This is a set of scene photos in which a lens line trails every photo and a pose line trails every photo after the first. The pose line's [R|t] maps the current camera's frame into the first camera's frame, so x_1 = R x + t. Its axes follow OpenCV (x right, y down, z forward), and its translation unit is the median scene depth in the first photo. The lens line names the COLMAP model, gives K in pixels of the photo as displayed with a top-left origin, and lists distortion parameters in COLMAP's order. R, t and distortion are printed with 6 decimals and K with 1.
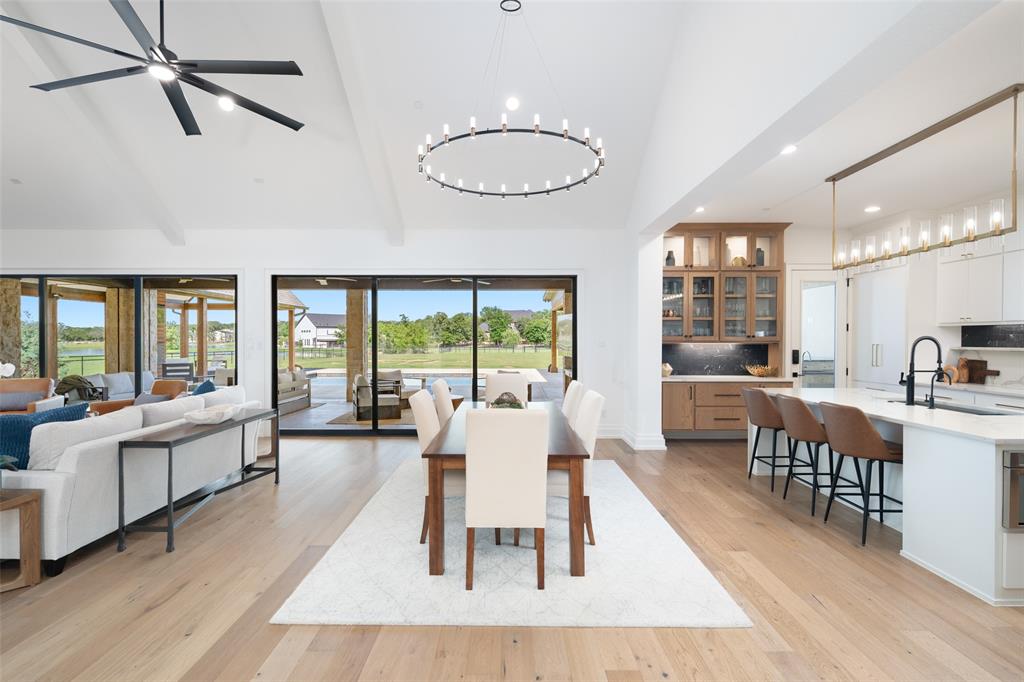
lens RADIAL K [[497.7, 0, 507.1], [0, 497.7, 341.6], [0, 0, 1]] dist [0.003354, -0.002081]
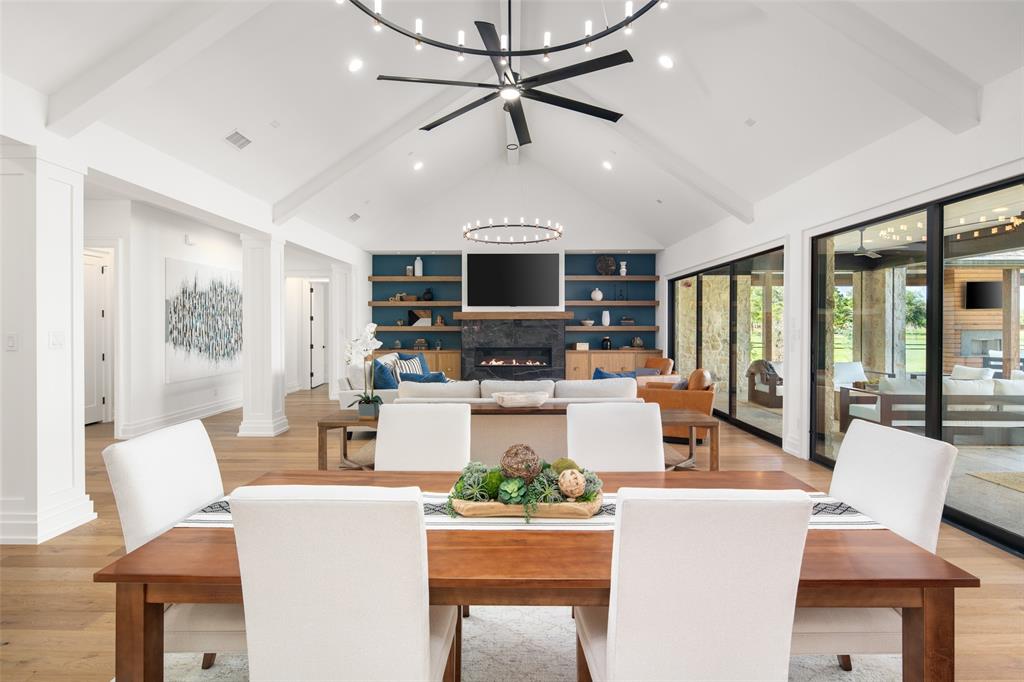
lens RADIAL K [[497.7, 0, 512.0], [0, 497.7, 326.2], [0, 0, 1]] dist [0.003354, -0.002081]
pose [[-0.000074, -0.000937, -1.000000, 0.299291], [-0.004432, 0.999990, -0.000936, -0.001562], [0.999990, 0.004432, -0.000078, 0.664557]]
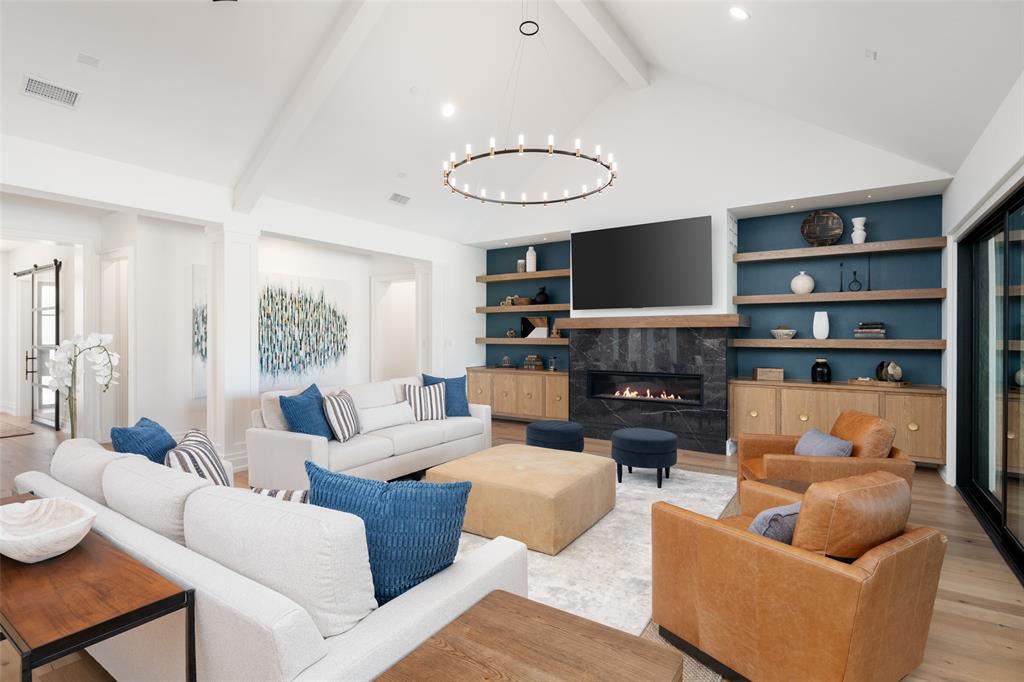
lens RADIAL K [[497.7, 0, 509.1], [0, 497.7, 334.0], [0, 0, 1]] dist [0.003354, -0.002081]
pose [[-0.560319, -0.006681, -0.828250, -0.327375], [-0.007412, 0.999968, -0.003052, -0.007762], [0.828244, 0.004429, -0.560350, 1.037839]]
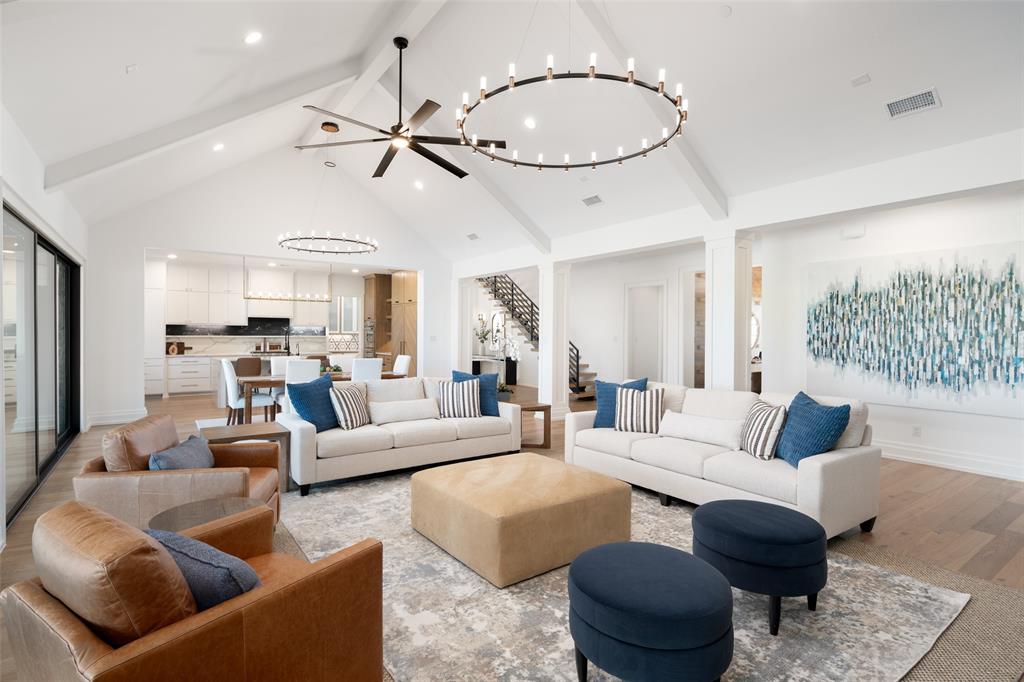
lens RADIAL K [[497.7, 0, 505.0], [0, 497.7, 341.6], [0, 0, 1]] dist [0.003354, -0.002081]
pose [[-0.572315, -0.018175, 0.819833, -1.335339], [-0.001561, 0.999777, 0.021075, -0.008834], [-0.820033, 0.010782, -0.572215, 1.028439]]
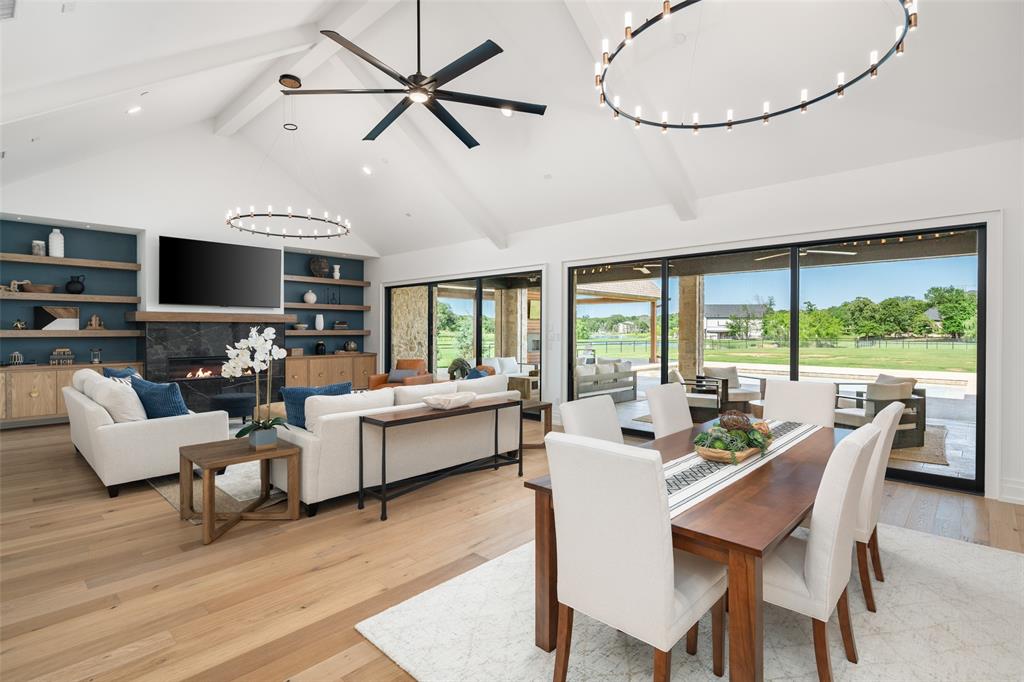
lens RADIAL K [[497.7, 0, 502.4], [0, 497.7, 333.7], [0, 0, 1]] dist [0.003354, -0.002081]
pose [[0.721390, 0.005385, -0.692508, 0.157639], [-0.004203, 0.999985, 0.003398, -0.001321], [0.692516, 0.000460, 0.721402, 0.205211]]
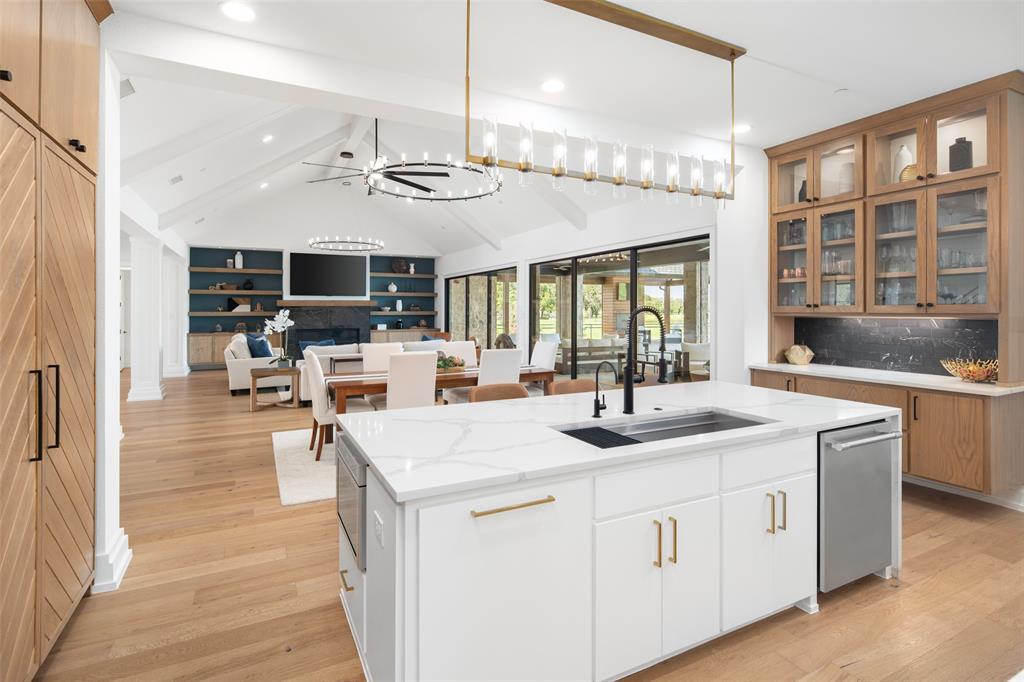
lens RADIAL K [[497.7, 0, 504.6], [0, 497.7, 307.2], [0, 0, 1]] dist [0.003354, -0.002081]
pose [[0.457283, -0.008455, -0.889281, 0.847934], [-0.002118, 0.999942, -0.010596, -0.000863], [0.889319, 0.006729, 0.457238, 0.366385]]
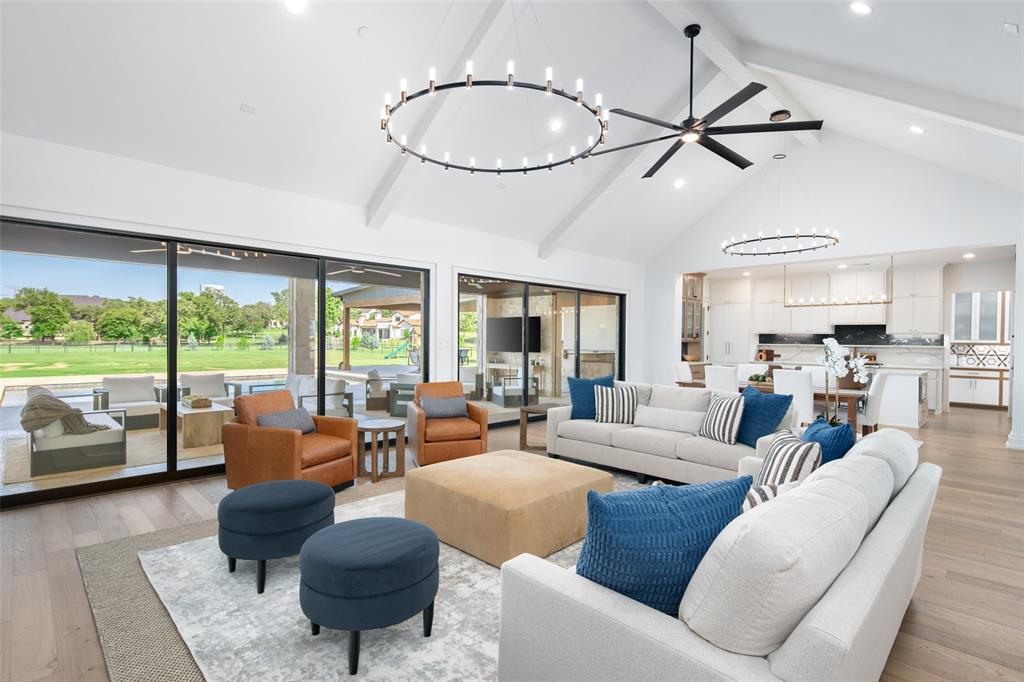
lens RADIAL K [[497.7, 0, 509.3], [0, 497.7, 339.3], [0, 0, 1]] dist [0.003354, -0.002081]
pose [[0.707331, 0.002227, 0.706879, -1.285777], [-0.004325, 0.999990, 0.001178, -0.005833], [-0.706869, -0.003891, 0.707334, 0.271151]]
